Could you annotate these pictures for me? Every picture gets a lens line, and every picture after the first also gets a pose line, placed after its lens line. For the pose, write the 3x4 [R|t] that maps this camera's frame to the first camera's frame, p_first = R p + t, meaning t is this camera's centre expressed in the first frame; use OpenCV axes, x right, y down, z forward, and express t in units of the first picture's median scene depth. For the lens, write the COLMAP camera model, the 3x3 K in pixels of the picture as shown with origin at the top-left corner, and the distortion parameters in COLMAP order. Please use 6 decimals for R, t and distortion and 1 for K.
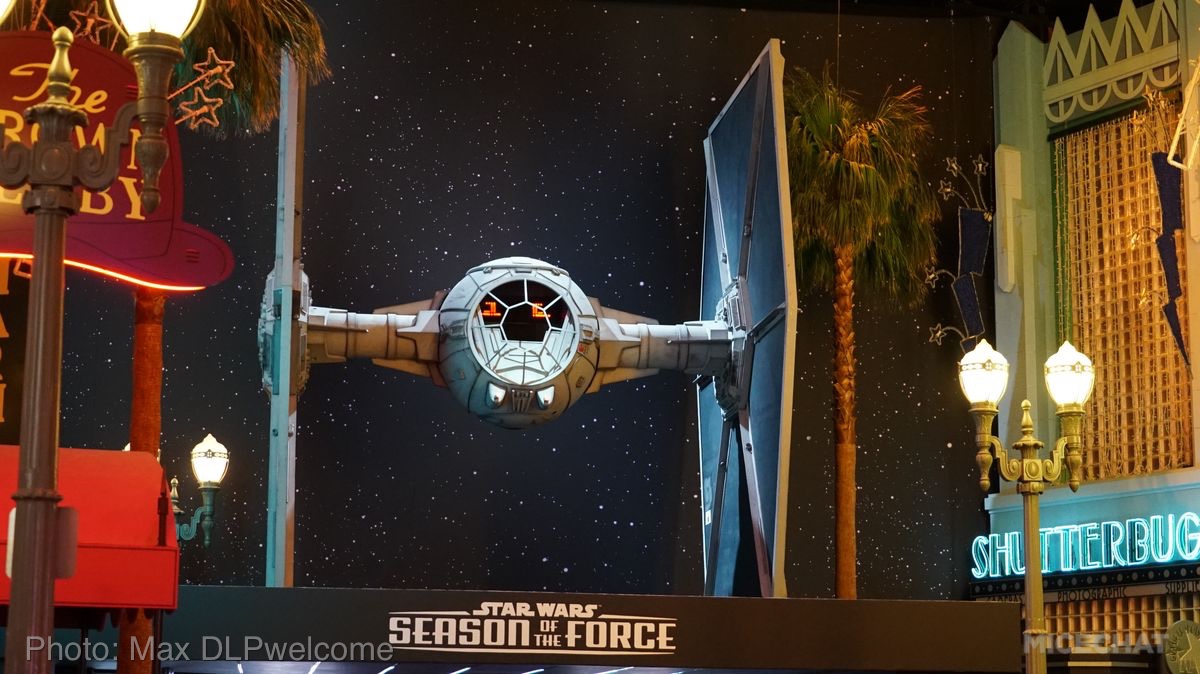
lens RADIAL K [[2147.0, 0, 605.3], [0, 2147.0, 338.7], [0, 0, 1]] dist [-0.012731, 0.000000]
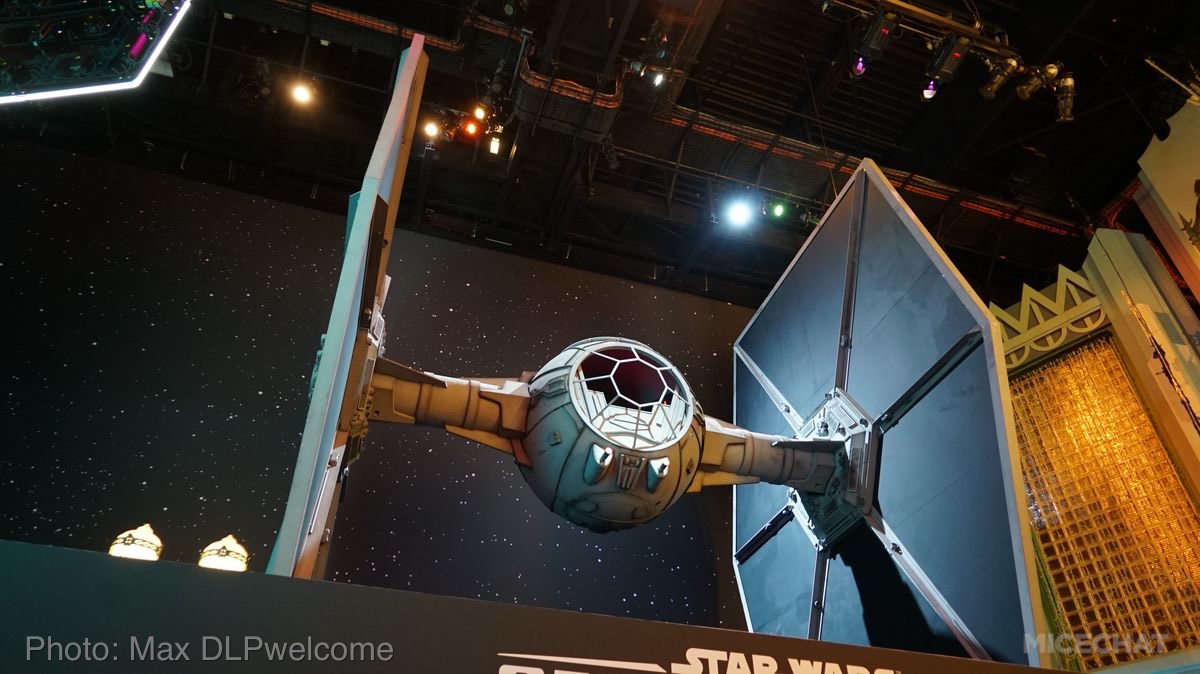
lens RADIAL K [[793.4, 0, 595.5], [0, 793.4, 338.5], [0, 0, 1]] dist [-0.037900, 0.001137]
pose [[0.987890, 0.095797, 0.122051, -0.092931], [-0.025418, 0.875925, -0.481776, 0.129365], [-0.153060, 0.472840, 0.867753, 0.713606]]
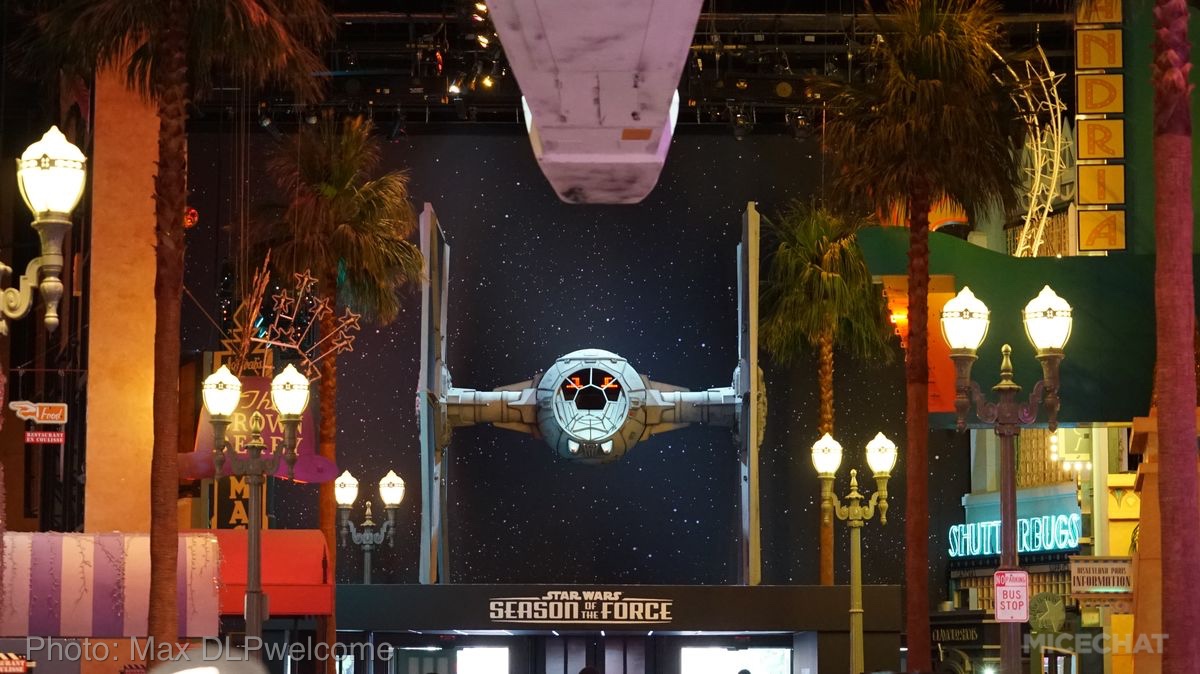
lens RADIAL K [[2816.1, 0, 597.8], [0, 2816.1, 336.5], [0, 0, 1]] dist [-0.083870, 0.000000]
pose [[0.986665, -0.026260, -0.160629, 0.278399], [0.036681, 0.997386, 0.062255, -0.169421], [0.158574, -0.067317, 0.985050, -0.902879]]
